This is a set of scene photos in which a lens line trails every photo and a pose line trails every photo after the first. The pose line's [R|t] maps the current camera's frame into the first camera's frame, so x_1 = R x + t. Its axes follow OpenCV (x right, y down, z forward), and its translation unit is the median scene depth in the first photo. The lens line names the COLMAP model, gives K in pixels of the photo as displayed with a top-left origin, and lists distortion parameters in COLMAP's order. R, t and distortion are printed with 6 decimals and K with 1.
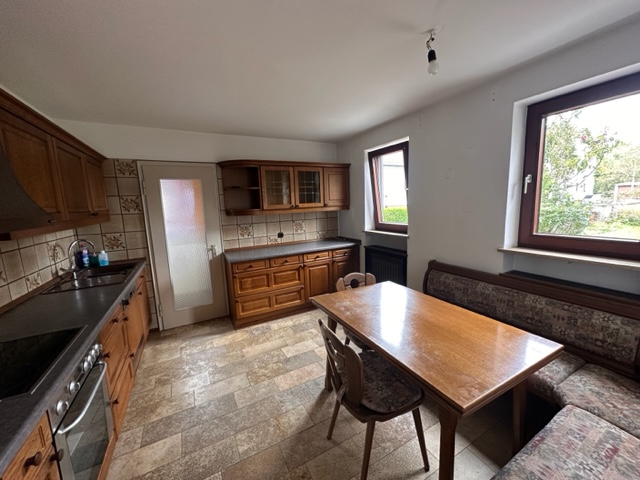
lens RADIAL K [[254.7, 0, 320.0], [0, 254.7, 240.0], [0, 0, 1]] dist [0.001062, 0.000303]
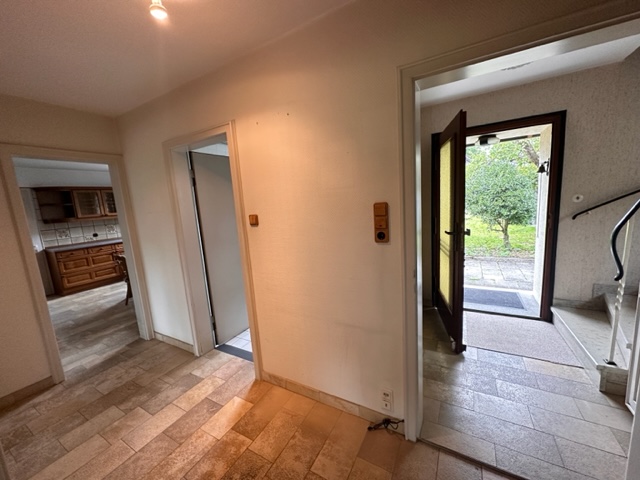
lens RADIAL K [[254.7, 0, 320.0], [0, 254.7, 240.0], [0, 0, 1]] dist [0.001062, 0.000303]
pose [[0.847367, -0.099764, 0.521552, 0.199194], [0.110345, 0.993834, 0.010827, 0.156713], [-0.519416, 0.048376, 0.853151, -1.065614]]
